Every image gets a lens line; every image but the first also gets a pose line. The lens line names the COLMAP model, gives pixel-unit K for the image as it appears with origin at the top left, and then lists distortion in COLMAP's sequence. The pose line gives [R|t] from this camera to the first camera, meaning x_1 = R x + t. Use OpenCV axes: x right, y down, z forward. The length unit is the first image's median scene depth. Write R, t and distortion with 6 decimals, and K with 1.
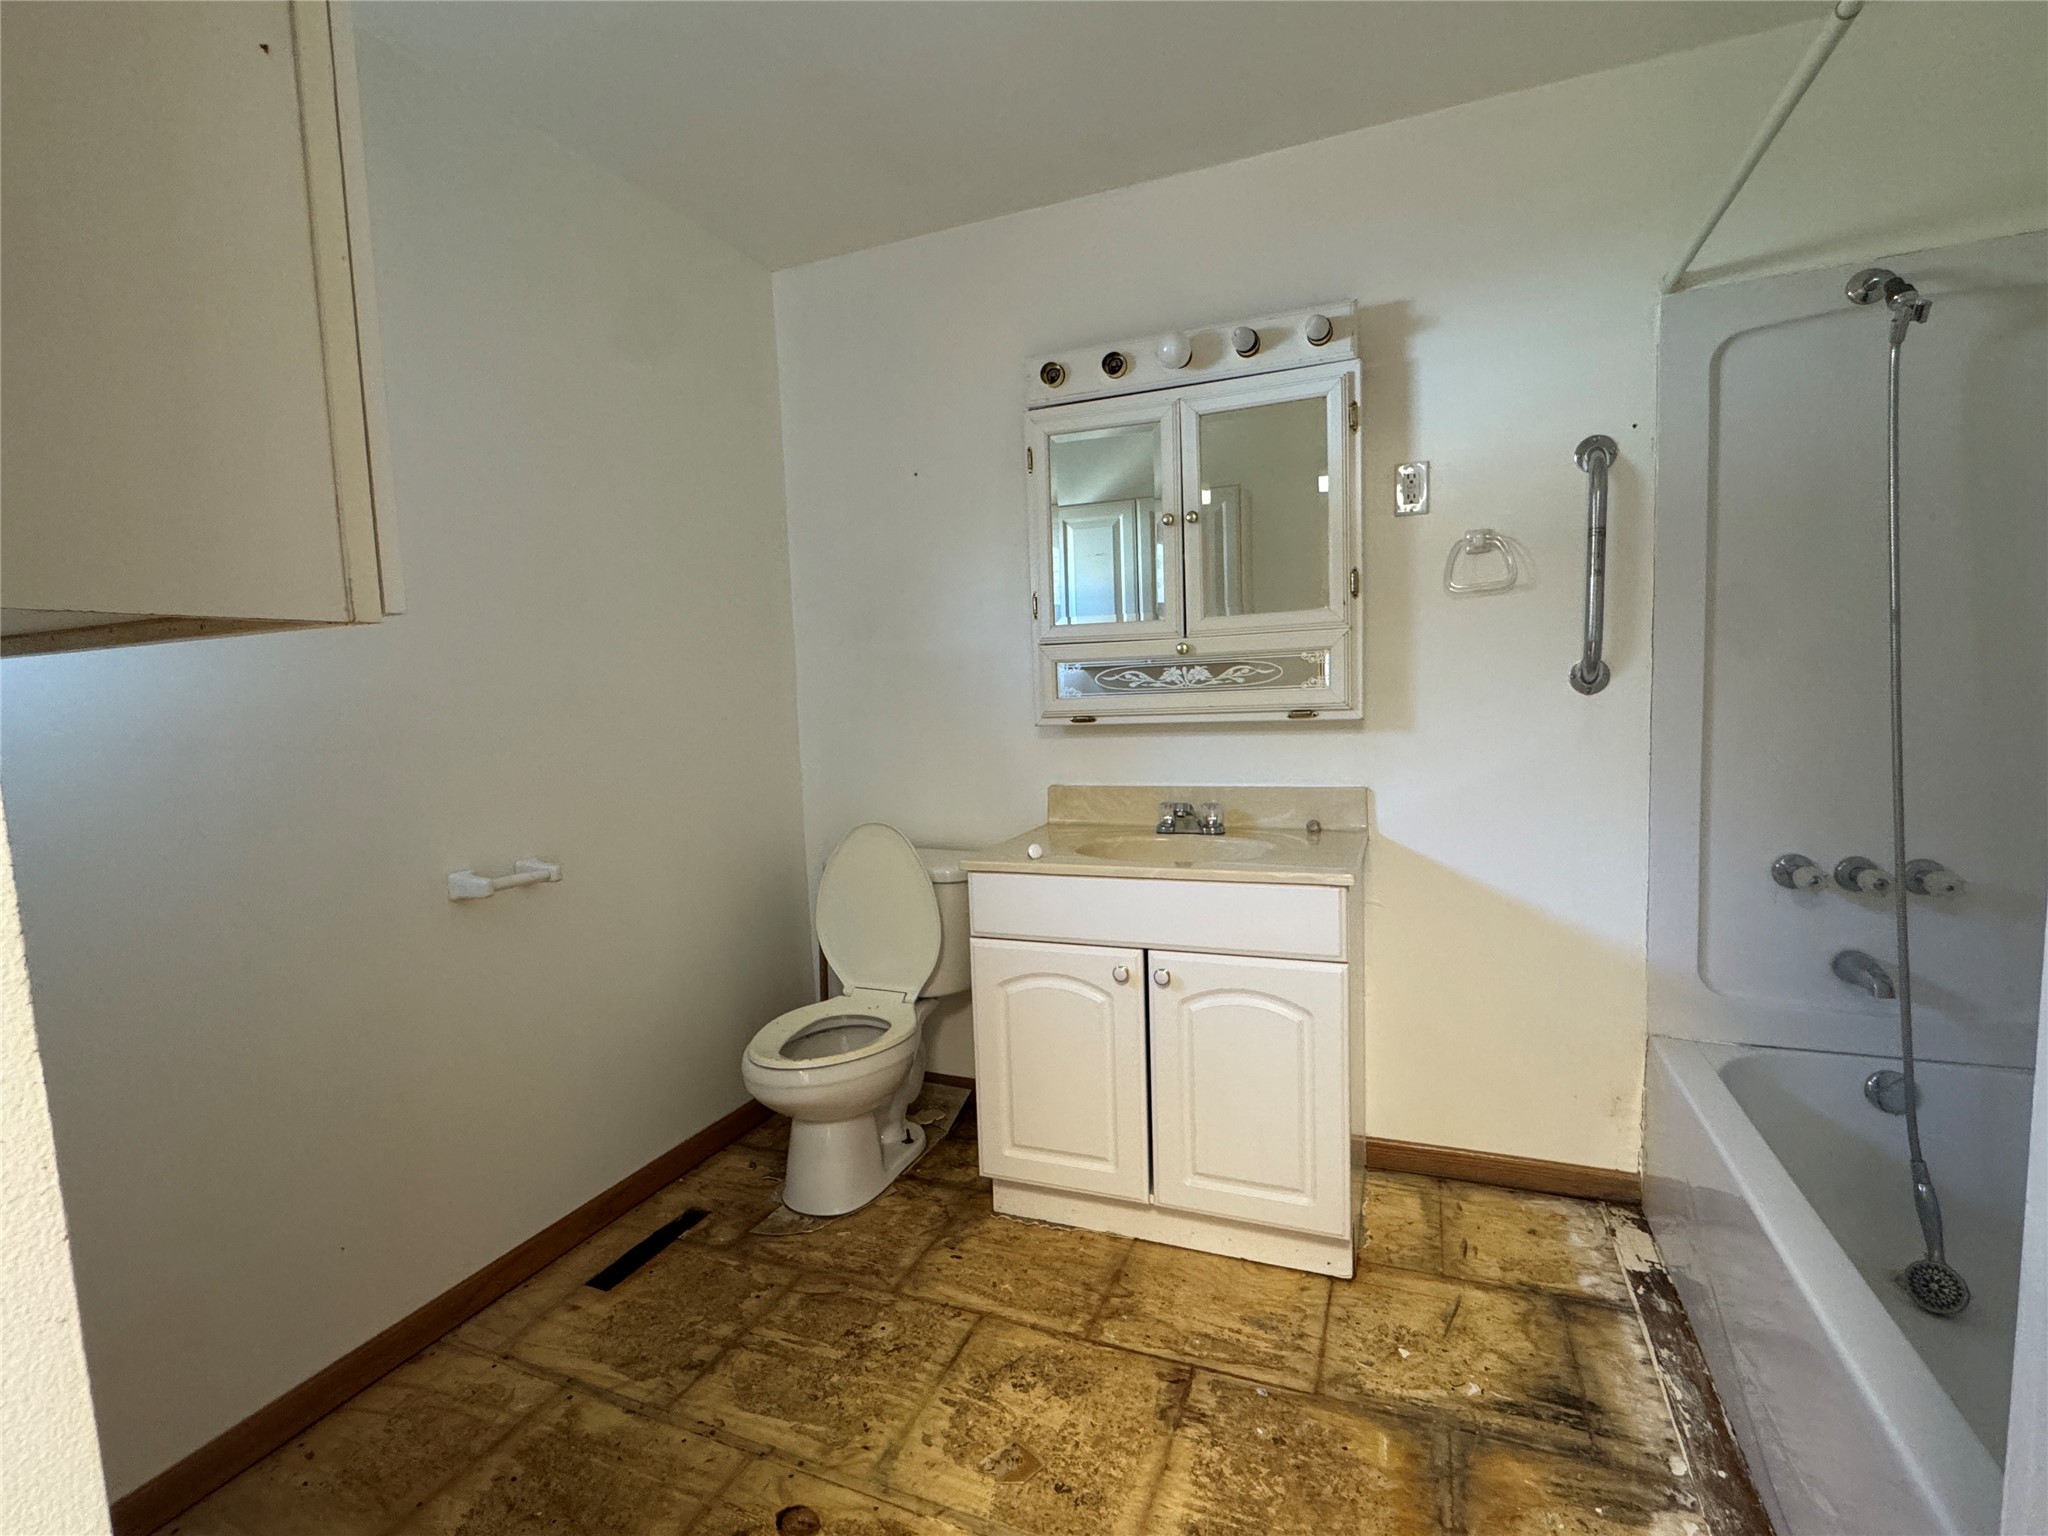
lens RADIAL K [[943.4, 0, 1023.0], [0, 943.4, 768.7], [0, 0, 1]] dist [-0.007965, 0.001015]
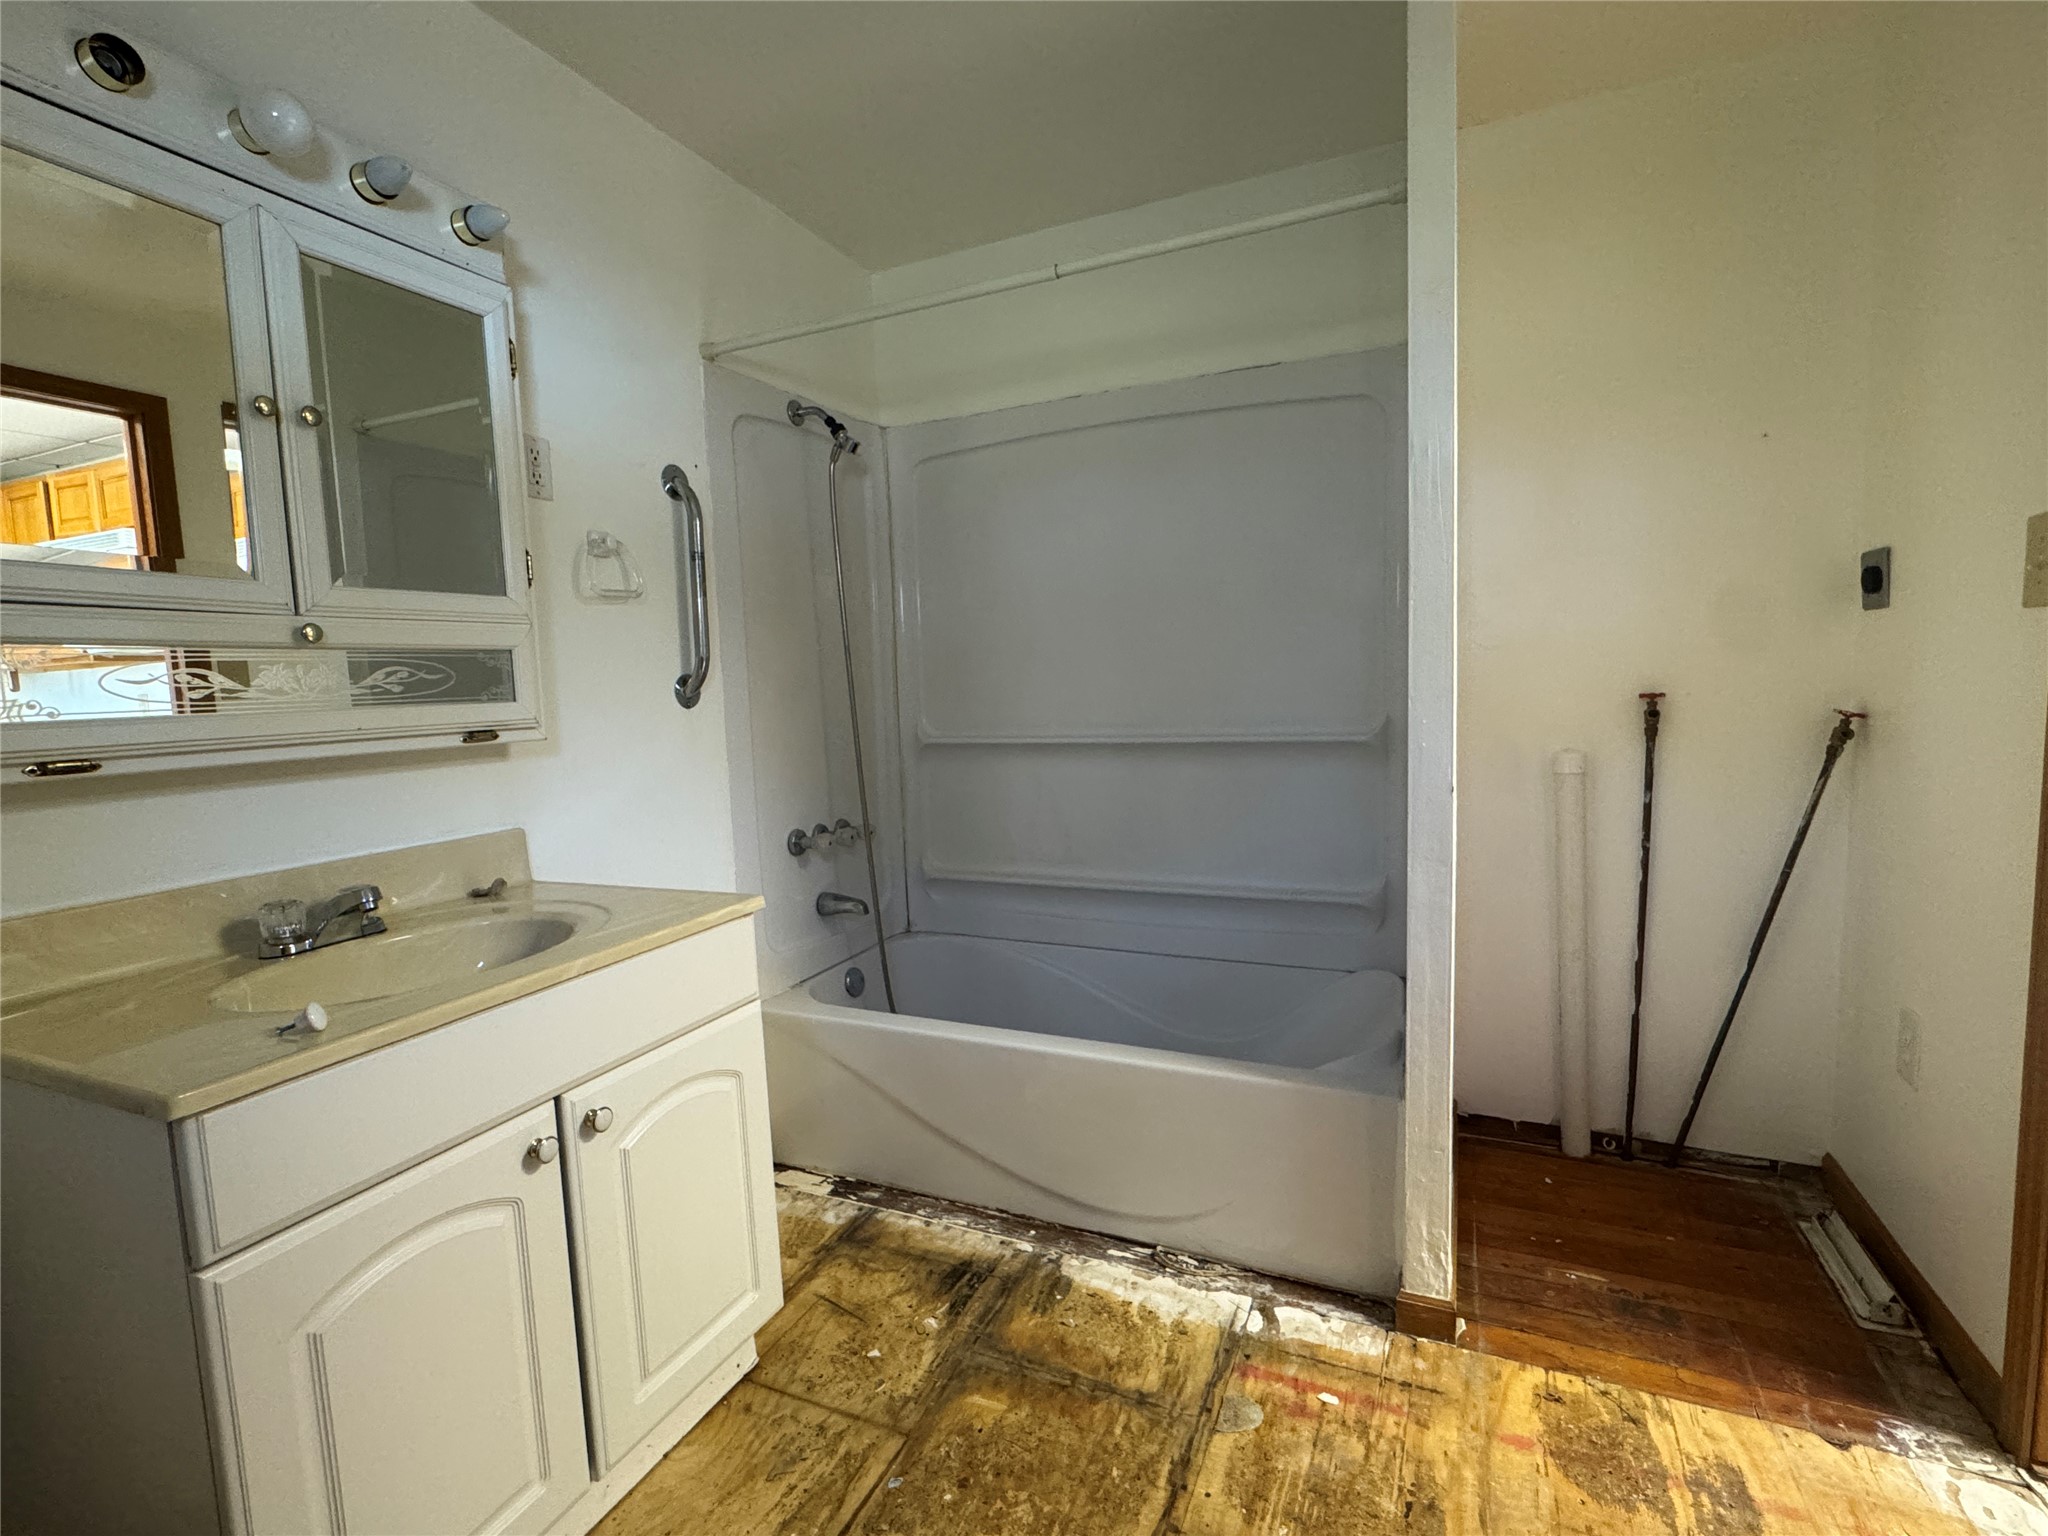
lens RADIAL K [[943.4, 0, 1022.6], [0, 943.4, 767.3], [0, 0, 1]] dist [-0.007965, 0.001015]
pose [[0.030841, -0.053541, 0.998089, -0.526377], [0.127156, 0.990661, 0.049214, -0.020701], [-0.991403, 0.125396, 0.037361, 0.699553]]
